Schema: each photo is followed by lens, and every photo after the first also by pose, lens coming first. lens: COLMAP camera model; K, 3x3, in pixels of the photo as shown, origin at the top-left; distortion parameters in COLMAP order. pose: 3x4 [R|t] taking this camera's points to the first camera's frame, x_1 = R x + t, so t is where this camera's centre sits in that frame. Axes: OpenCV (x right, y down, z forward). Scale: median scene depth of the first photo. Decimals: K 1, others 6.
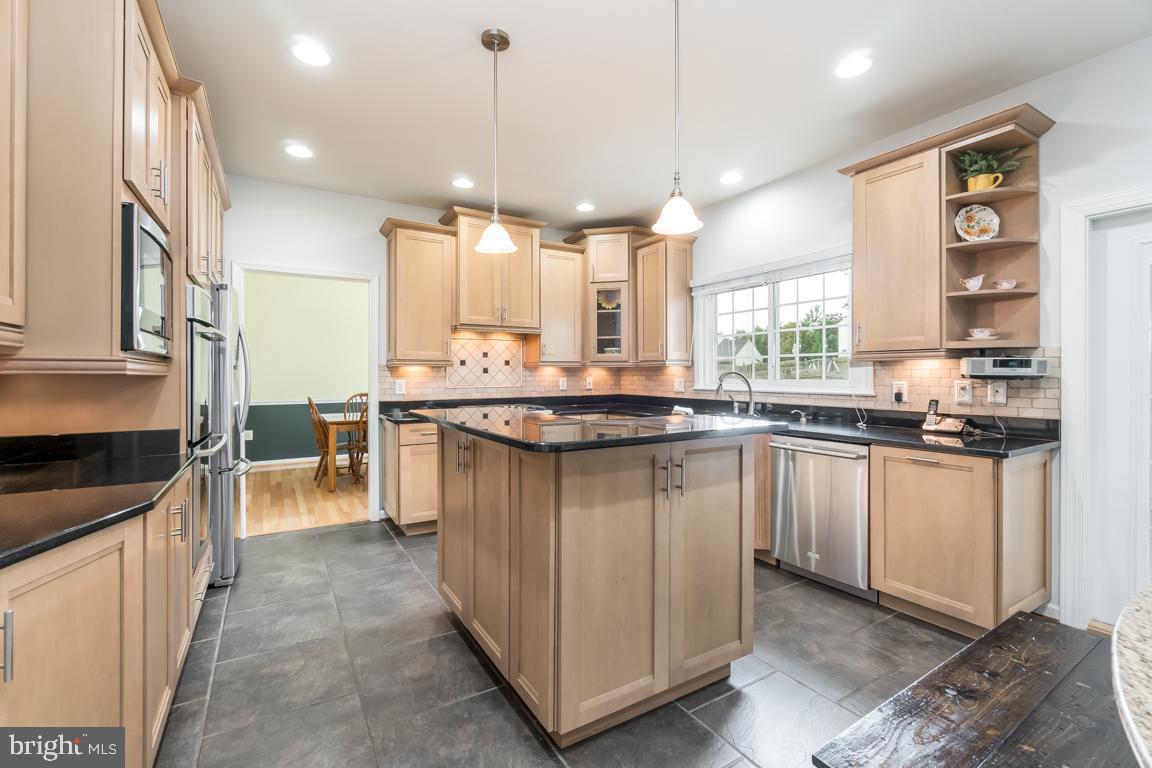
lens RADIAL K [[497.7, 0, 567.3], [0, 497.7, 375.7], [0, 0, 1]] dist [-0.000787, -0.000001]
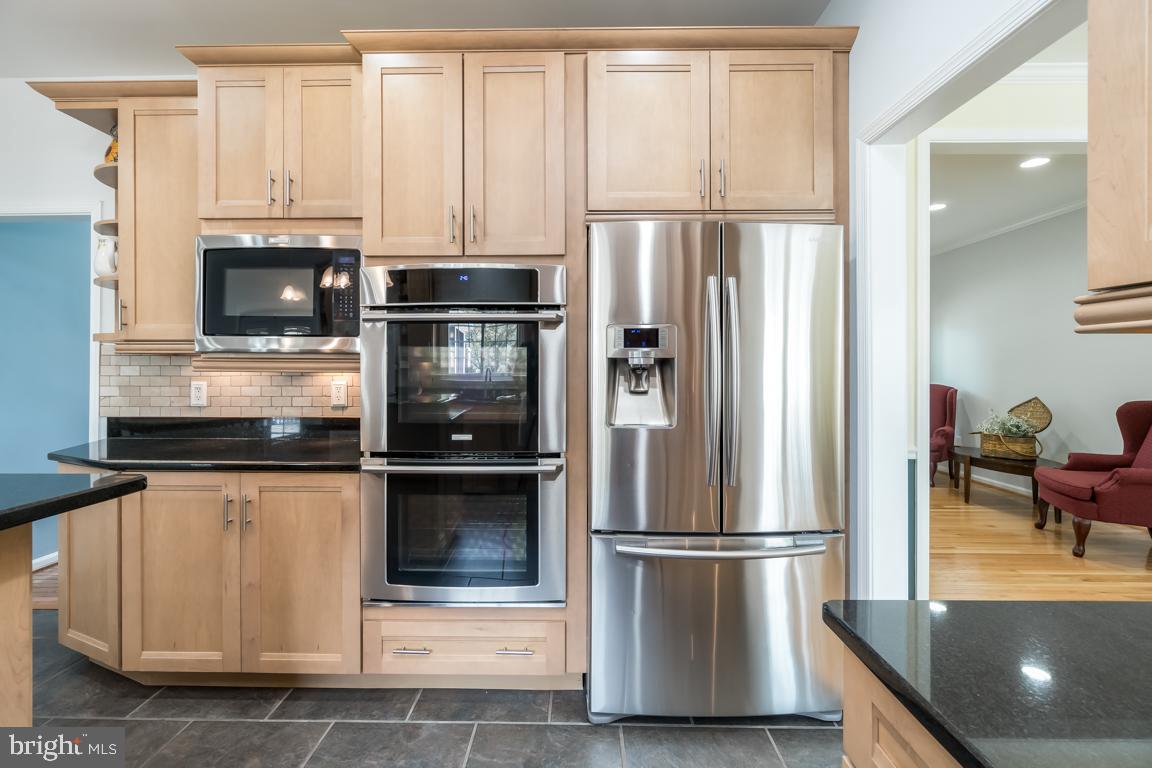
lens RADIAL K [[497.7, 0, 573.3], [0, 497.7, 366.6], [0, 0, 1]] dist [-0.000787, -0.000001]
pose [[-0.516765, -0.007773, -0.856092, -0.098408], [-0.006080, 0.999967, -0.005409, -0.004049], [0.856106, 0.002410, -0.516795, 0.867080]]
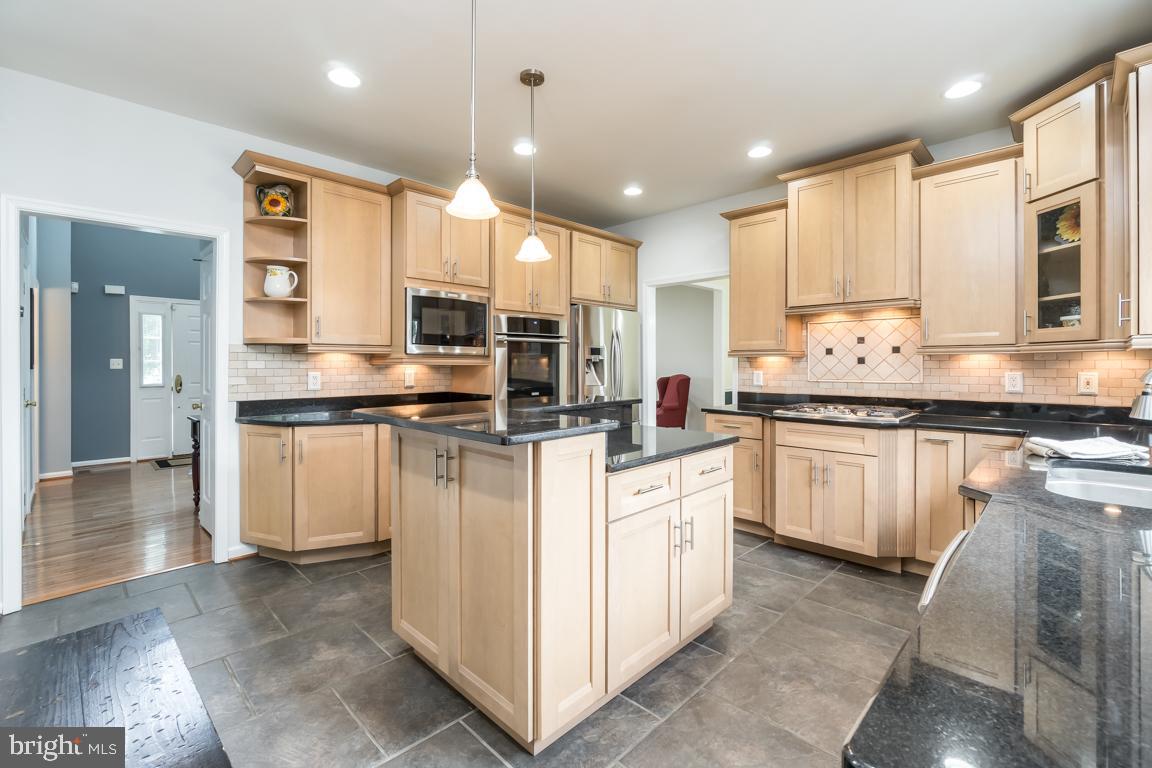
lens RADIAL K [[497.7, 0, 580.3], [0, 497.7, 366.9], [0, 0, 1]] dist [-0.000787, -0.000001]
pose [[0.266762, 0.005333, -0.963748, 0.511995], [-0.005172, 0.999978, 0.004102, -0.001481], [0.963749, 0.003890, 0.266784, 0.405772]]
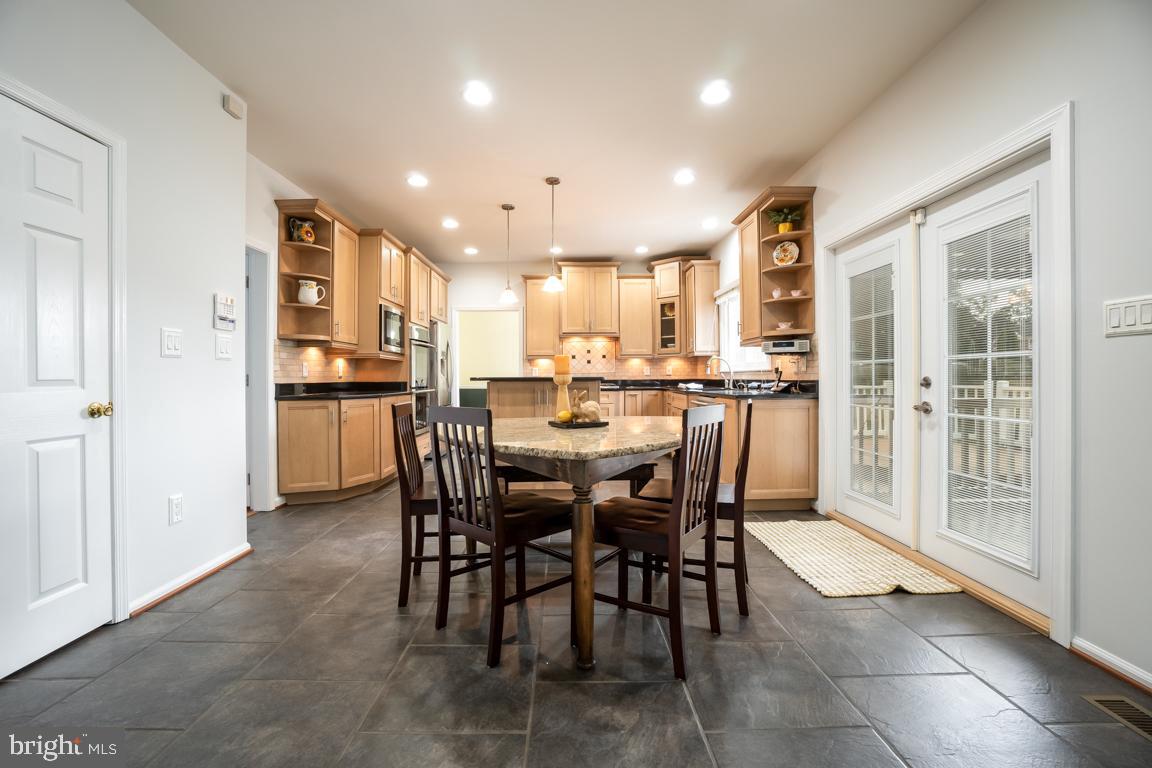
lens RADIAL K [[497.7, 0, 569.1], [0, 497.7, 376.3], [0, 0, 1]] dist [-0.000787, -0.000001]
pose [[0.863463, -0.004304, -0.504393, 0.614239], [0.002073, 0.999985, -0.004984, 0.046449], [0.504407, 0.003258, 0.863460, -0.397248]]
